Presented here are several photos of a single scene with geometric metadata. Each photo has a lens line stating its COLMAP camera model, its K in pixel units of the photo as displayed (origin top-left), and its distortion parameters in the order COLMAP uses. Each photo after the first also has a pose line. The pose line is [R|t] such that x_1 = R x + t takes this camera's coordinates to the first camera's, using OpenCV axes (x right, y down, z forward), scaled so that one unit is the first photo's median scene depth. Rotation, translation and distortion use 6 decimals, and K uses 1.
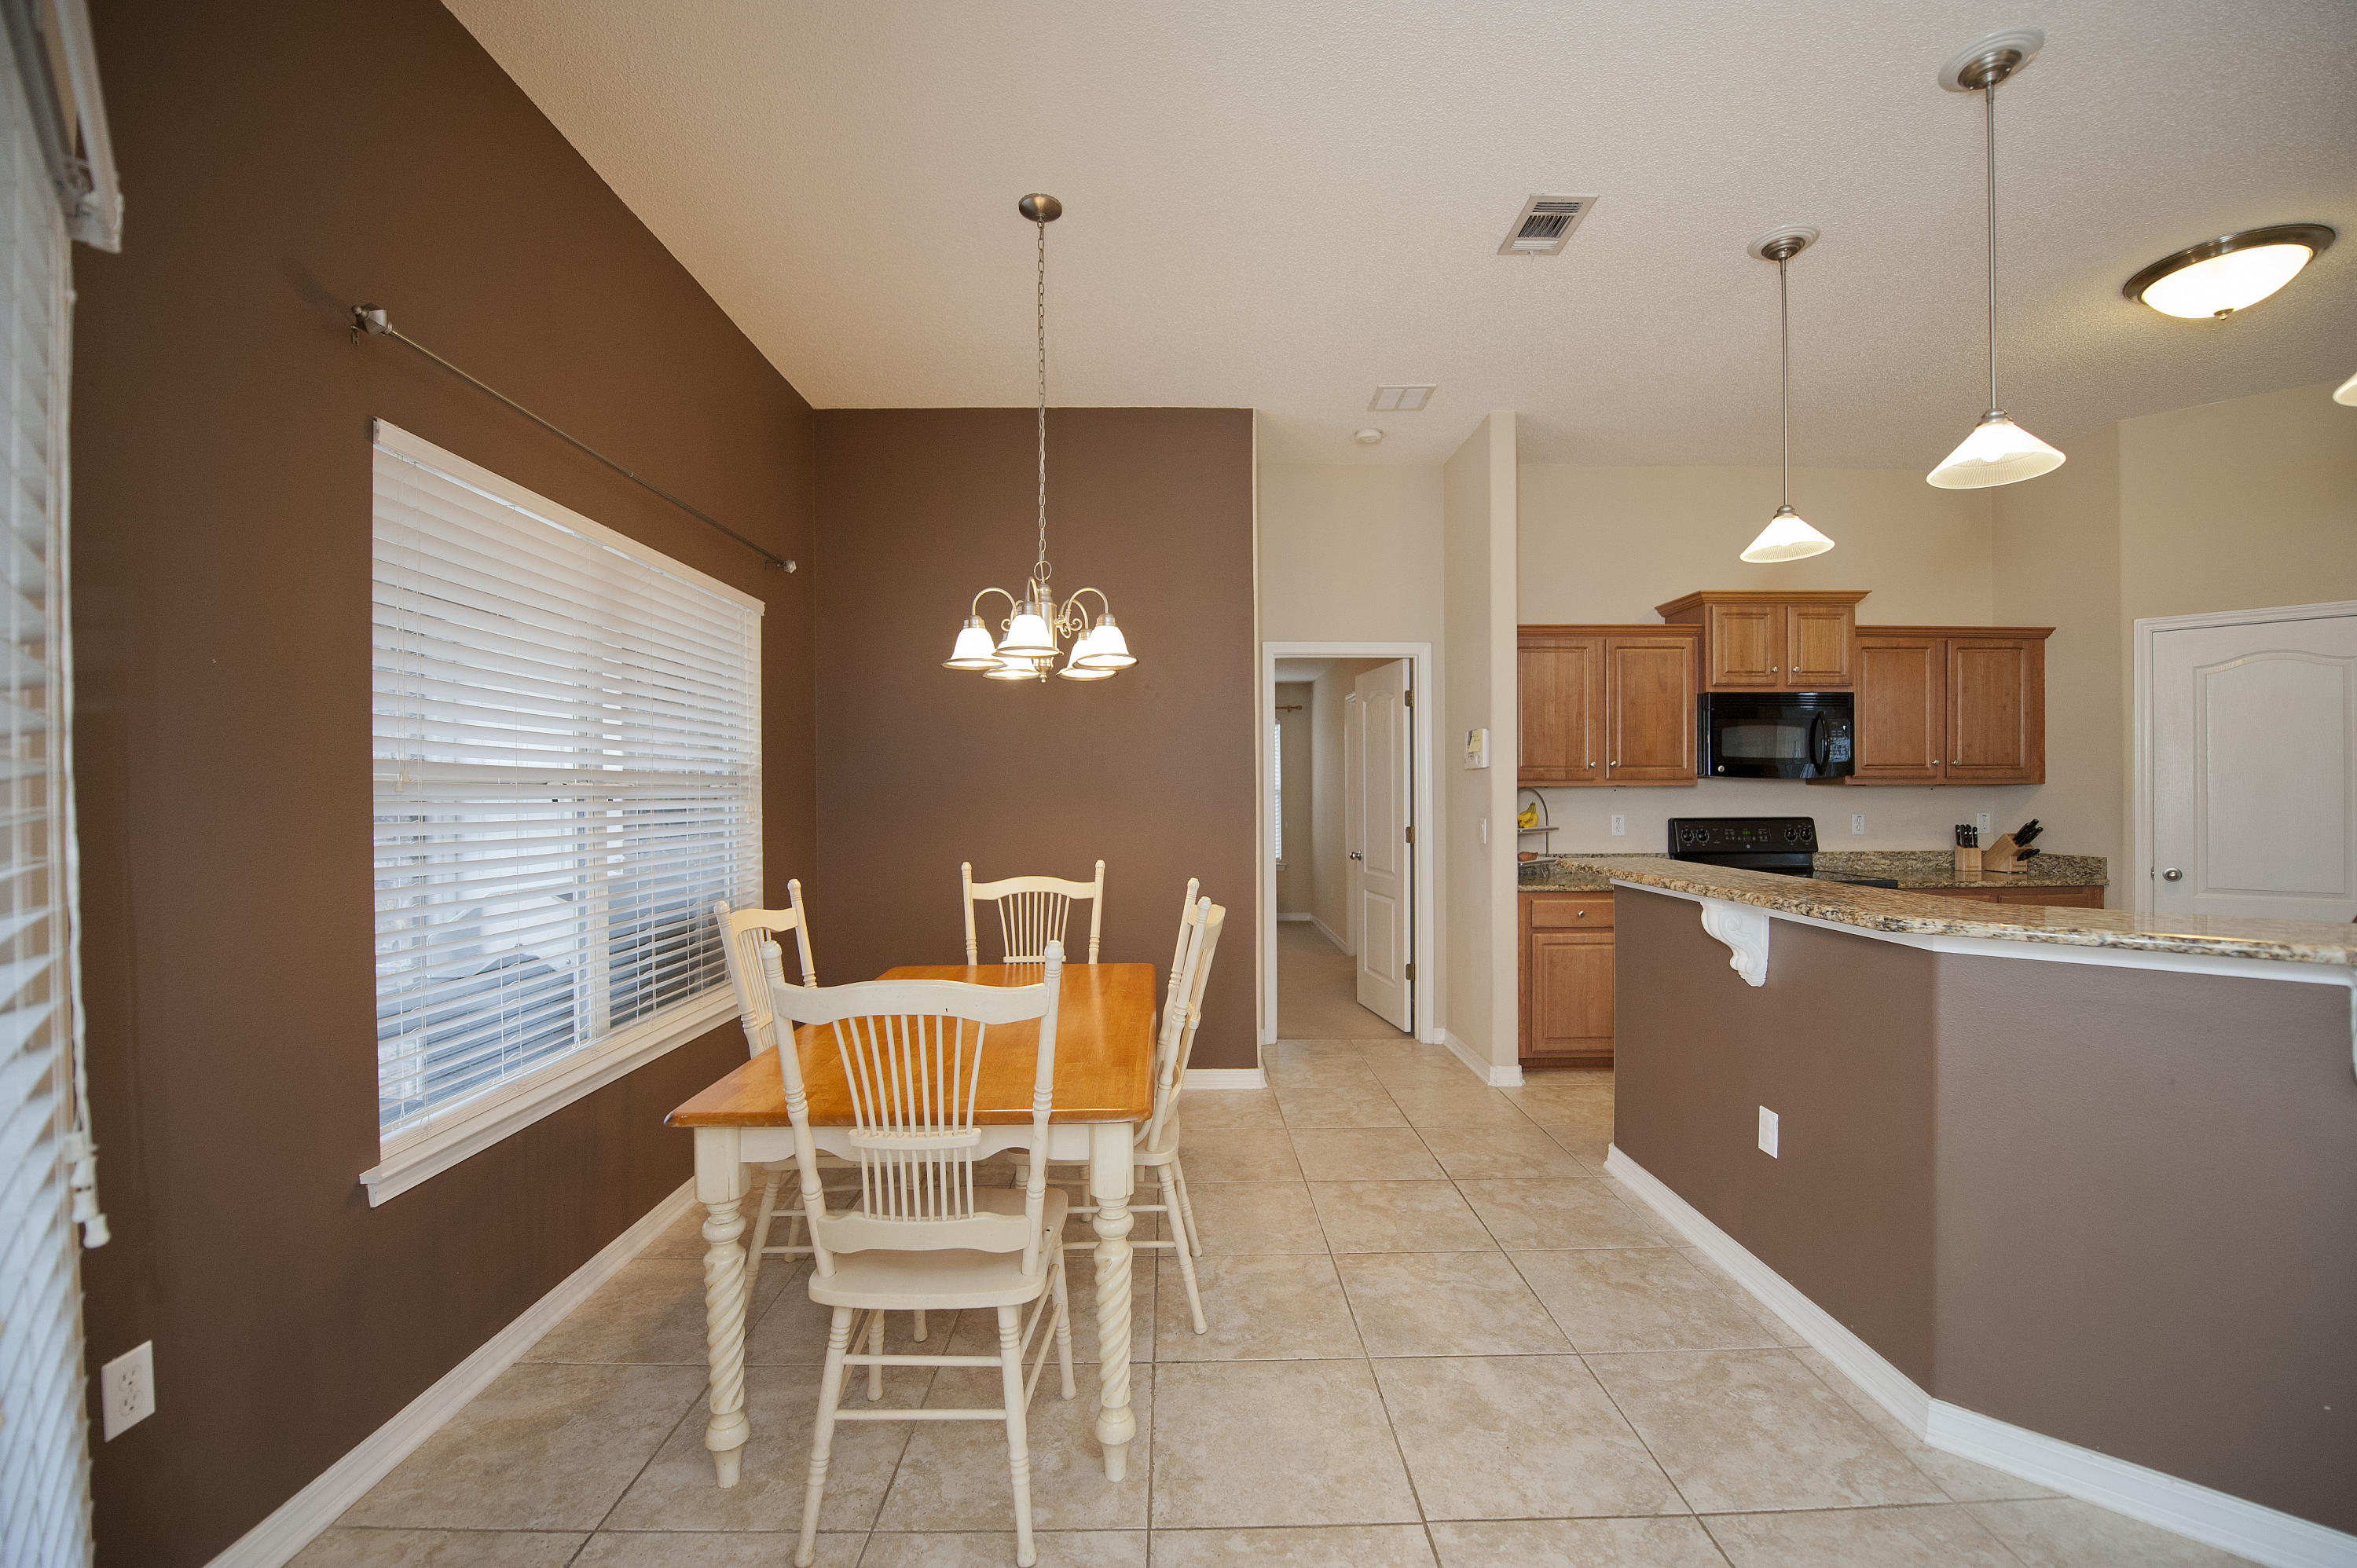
lens RADIAL K [[932.7, 0, 1181.4], [0, 932.7, 795.6], [0, 0, 1]] dist [-0.023488, -0.000079]
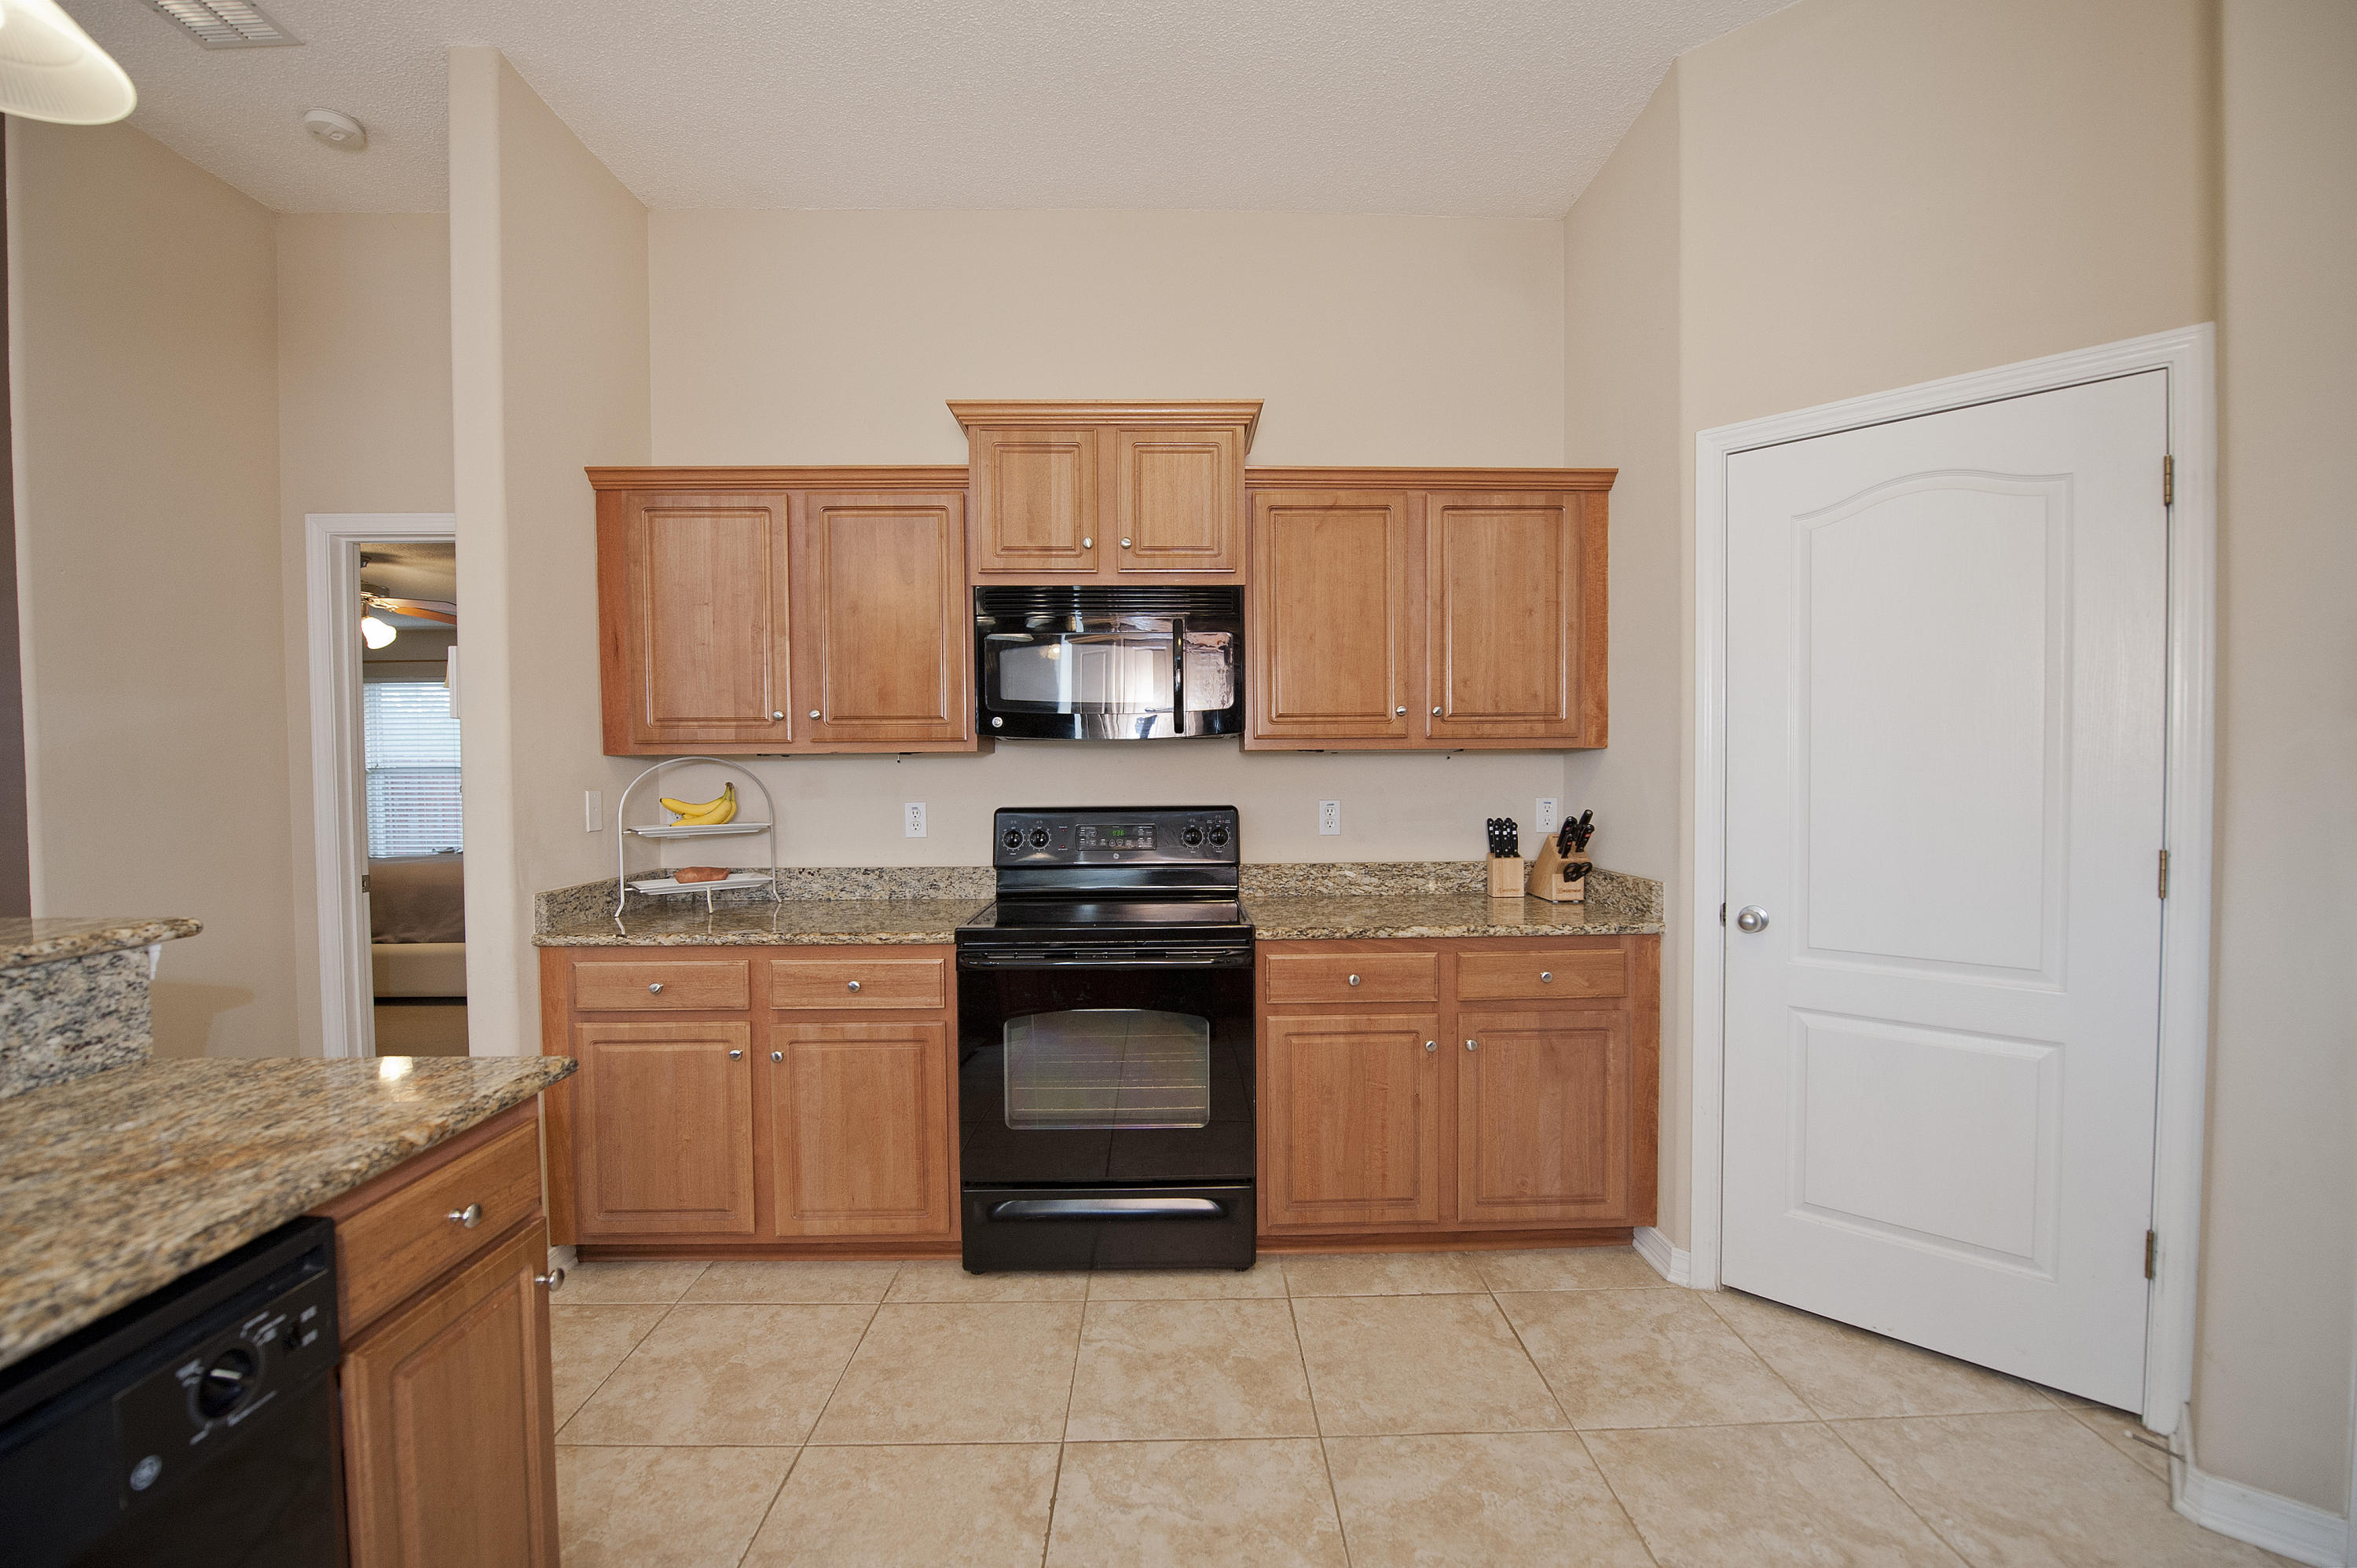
lens RADIAL K [[952.4, 0, 1183.3], [0, 952.4, 795.9], [0, 0, 1]] dist [-0.012443, -0.003874]
pose [[0.999953, -0.002956, 0.009246, 0.693448], [0.002757, 0.999766, 0.021442, 0.003881], [-0.009307, -0.021416, 0.999727, 0.418839]]
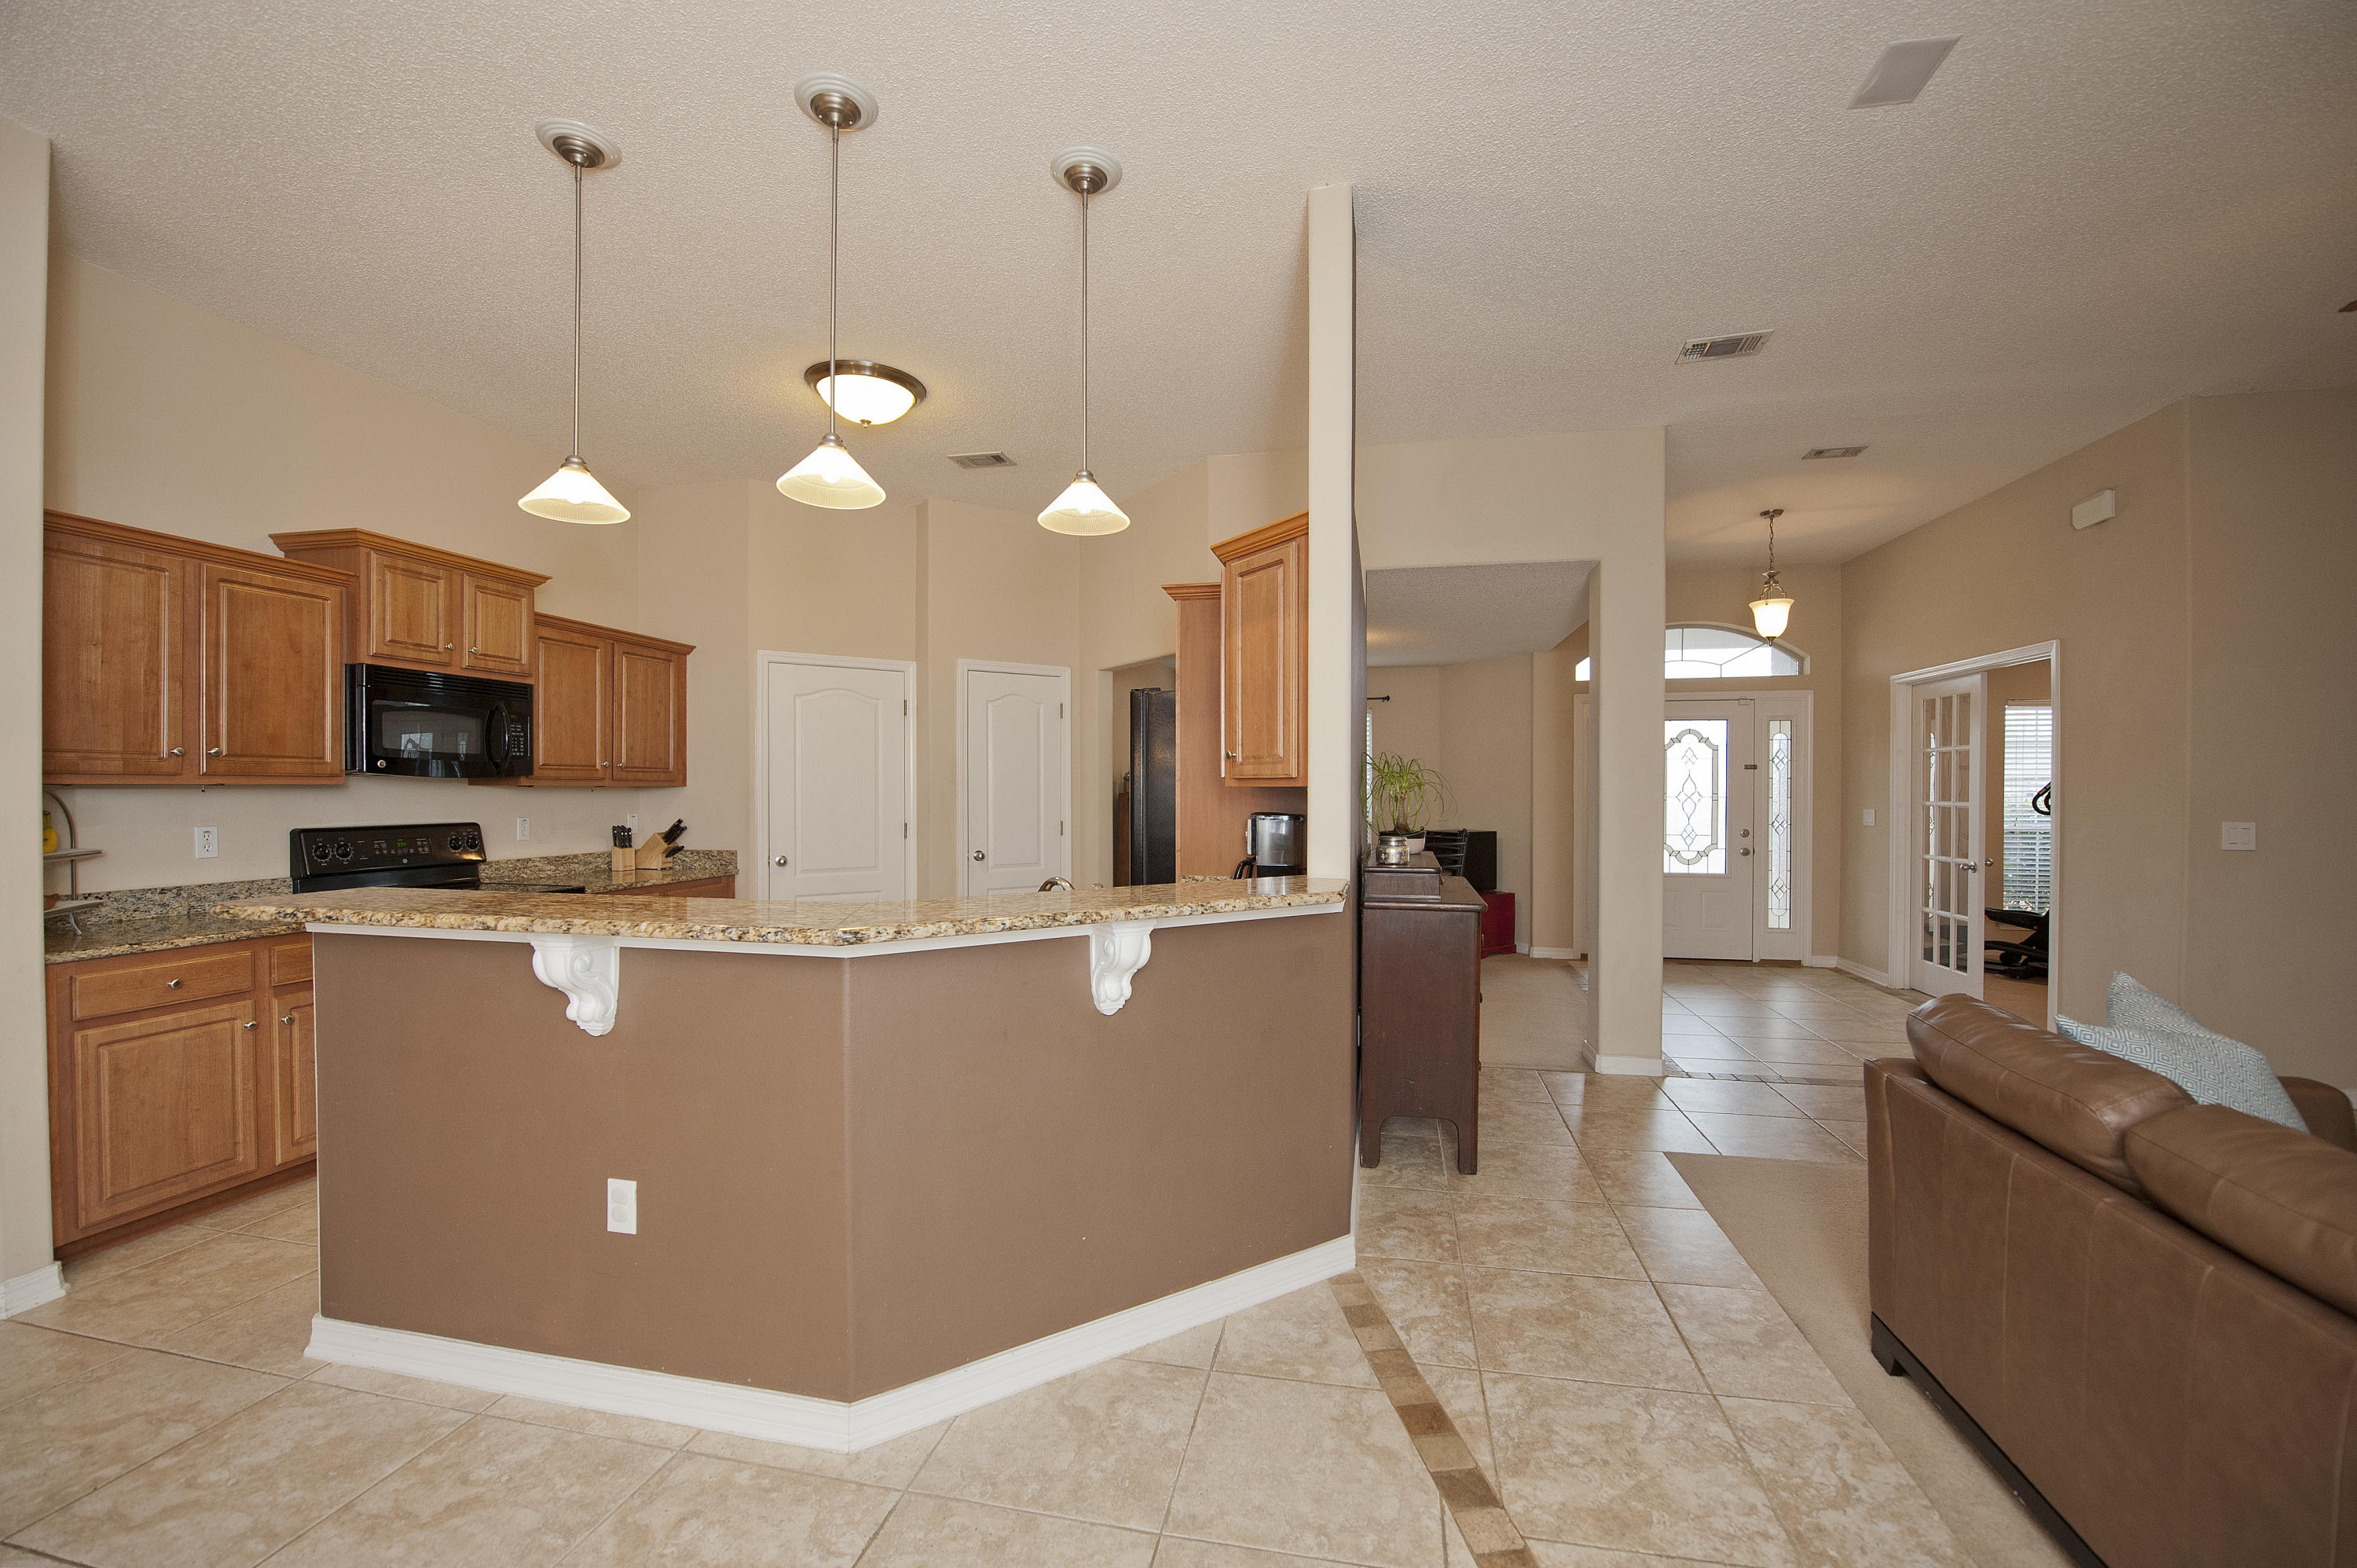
lens RADIAL K [[952.4, 0, 1183.3], [0, 952.4, 795.9], [0, 0, 1]] dist [-0.012443, -0.003874]
pose [[0.217634, -0.001717, 0.976029, -0.043864], [0.000464, 0.999999, 0.001656, -0.003137], [-0.976030, 0.000093, 0.217635, 0.168888]]
